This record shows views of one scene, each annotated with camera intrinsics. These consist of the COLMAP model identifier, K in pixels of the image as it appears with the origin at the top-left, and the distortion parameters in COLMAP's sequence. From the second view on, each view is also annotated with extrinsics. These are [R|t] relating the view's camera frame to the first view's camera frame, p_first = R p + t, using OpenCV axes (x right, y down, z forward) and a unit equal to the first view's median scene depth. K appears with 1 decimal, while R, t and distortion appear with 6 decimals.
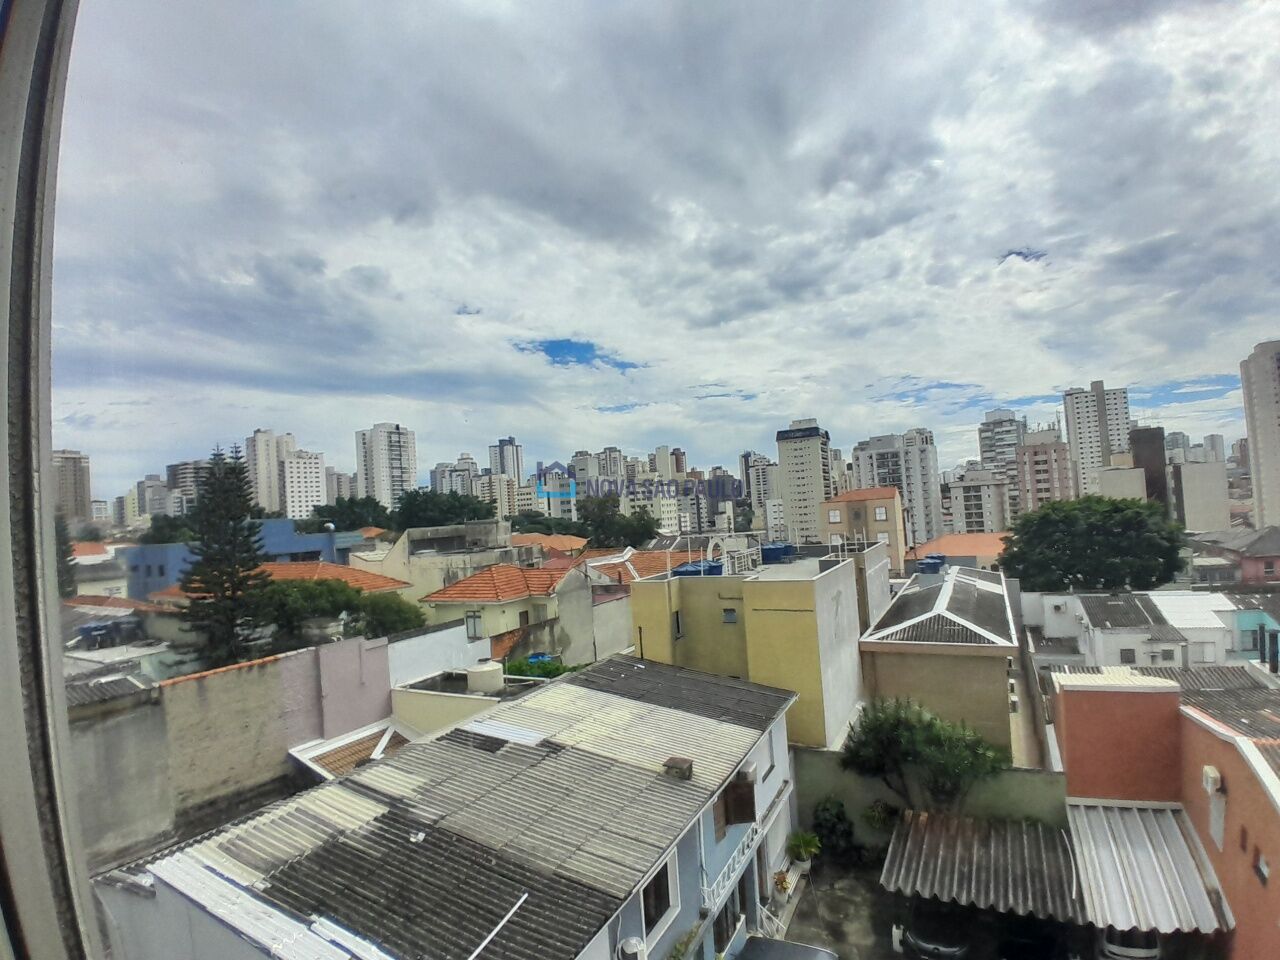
lens RADIAL K [[634.2, 0, 636.0], [0, 634.2, 494.7], [0, 0, 1]] dist [0.017349, -0.058570]
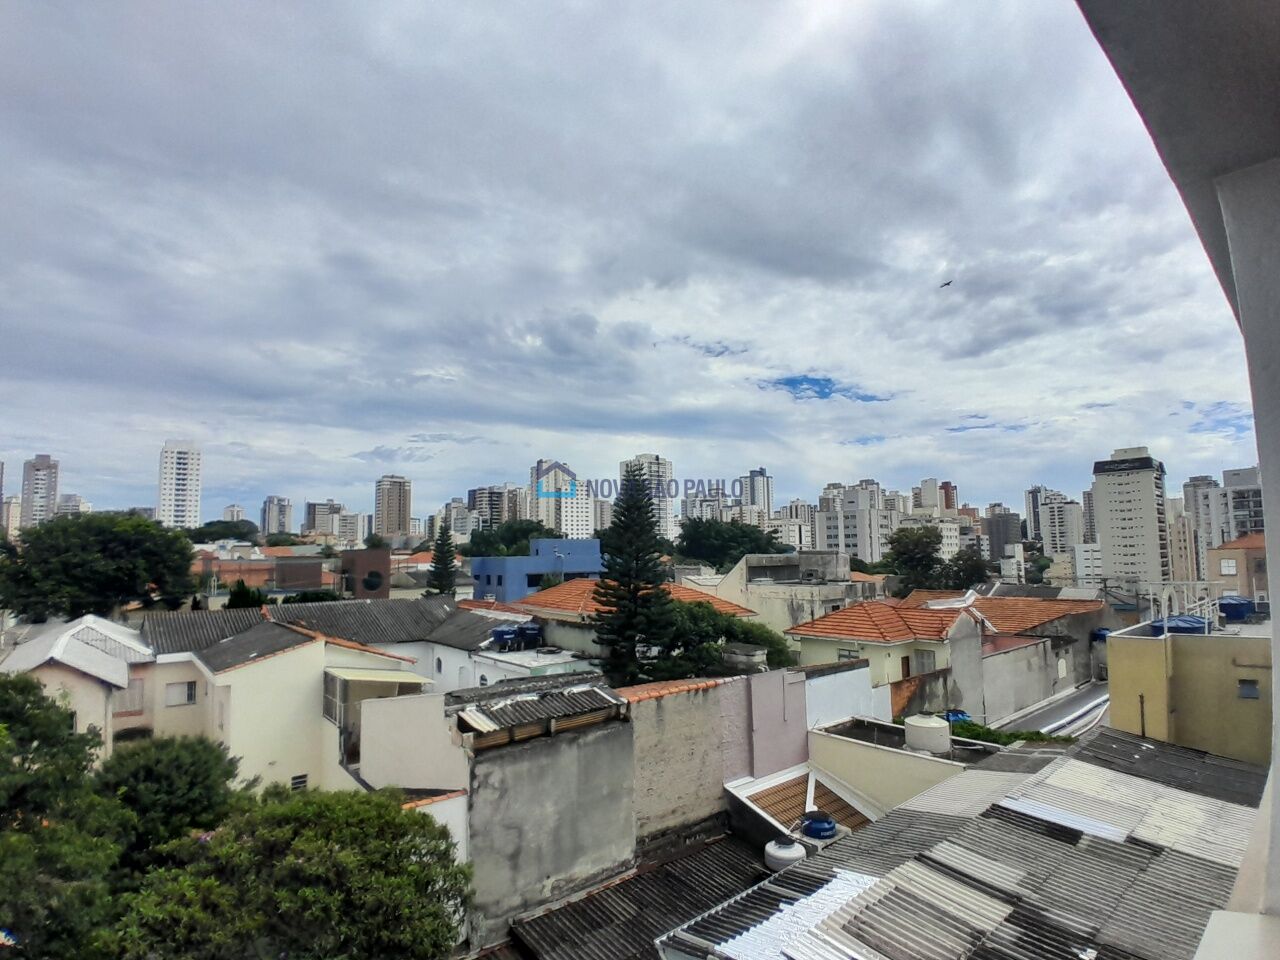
lens RADIAL K [[633.3, 0, 633.0], [0, 633.3, 487.9], [0, 0, 1]] dist [0.007095, -0.047558]
pose [[0.929937, 0.017295, -0.367313, -0.293862], [-0.039744, 0.997769, -0.053642, 0.017405], [0.365566, 0.064482, 0.928549, 0.041319]]
